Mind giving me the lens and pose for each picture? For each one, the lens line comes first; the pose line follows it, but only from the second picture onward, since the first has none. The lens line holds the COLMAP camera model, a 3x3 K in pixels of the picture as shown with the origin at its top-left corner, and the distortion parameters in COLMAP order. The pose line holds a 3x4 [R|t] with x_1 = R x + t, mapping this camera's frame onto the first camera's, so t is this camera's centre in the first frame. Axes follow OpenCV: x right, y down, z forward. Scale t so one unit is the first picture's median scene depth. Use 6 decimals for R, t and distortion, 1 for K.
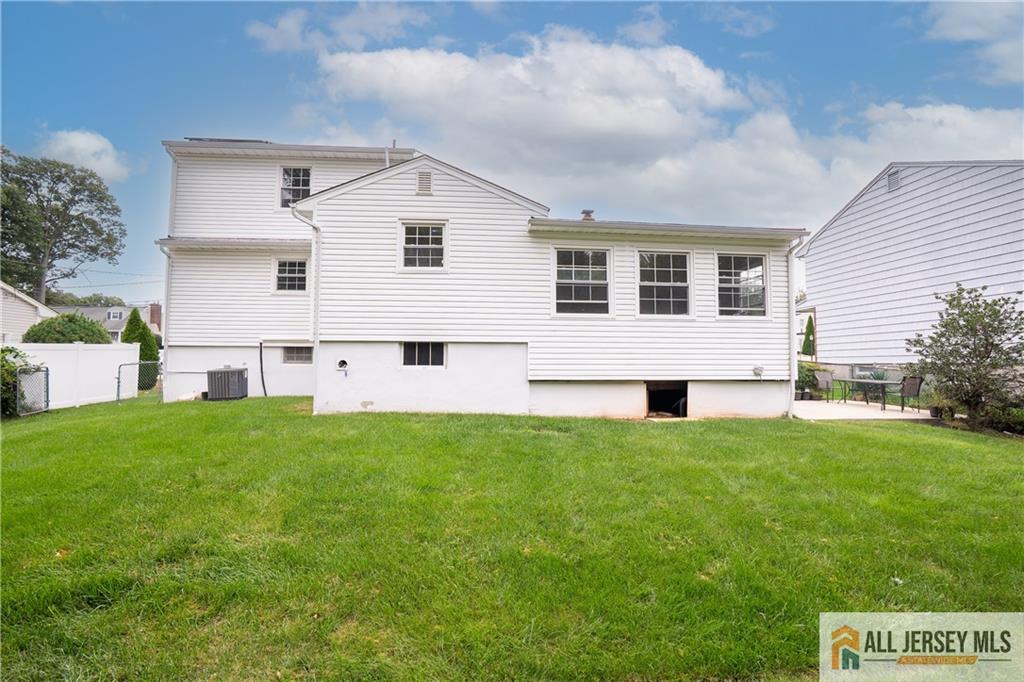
lens RADIAL K [[473.1, 0, 511.0], [0, 473.1, 343.8], [0, 0, 1]] dist [-0.046470, 0.016536]
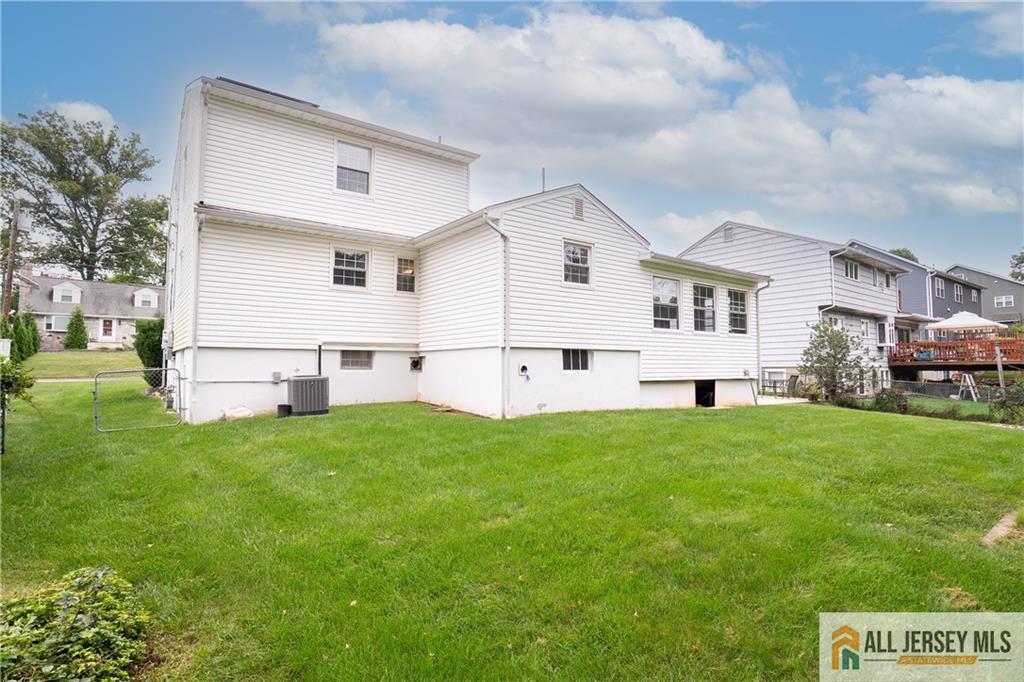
lens RADIAL K [[535.0, 0, 510.5], [0, 535.0, 342.6], [0, 0, 1]] dist [-0.023449, -0.000102]
pose [[0.846611, 0.020728, 0.531808, -0.960366], [-0.016886, 0.999784, -0.012087, -0.001366], [-0.531944, 0.001253, 0.846779, -0.001061]]
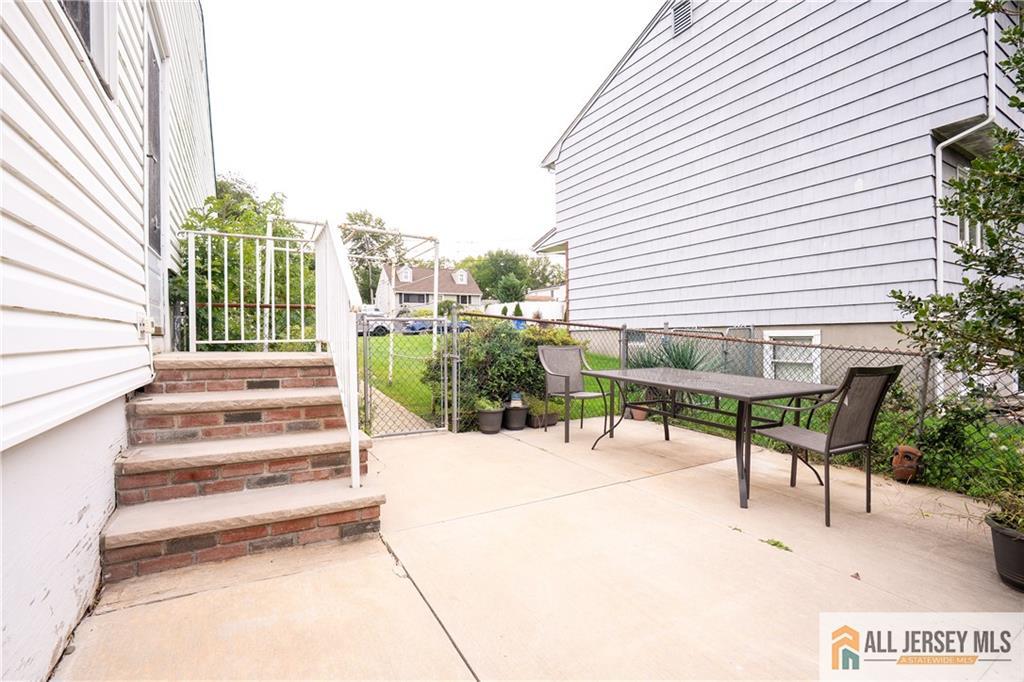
lens RADIAL K [[473.1, 0, 513.7], [0, 473.1, 340.4], [0, 0, 1]] dist [-0.046470, 0.016536]
pose [[0.904793, -0.015298, 0.425577, 0.651644], [-0.008587, 0.998496, 0.054150, 0.047693], [-0.425765, -0.052650, 0.903301, 0.921714]]
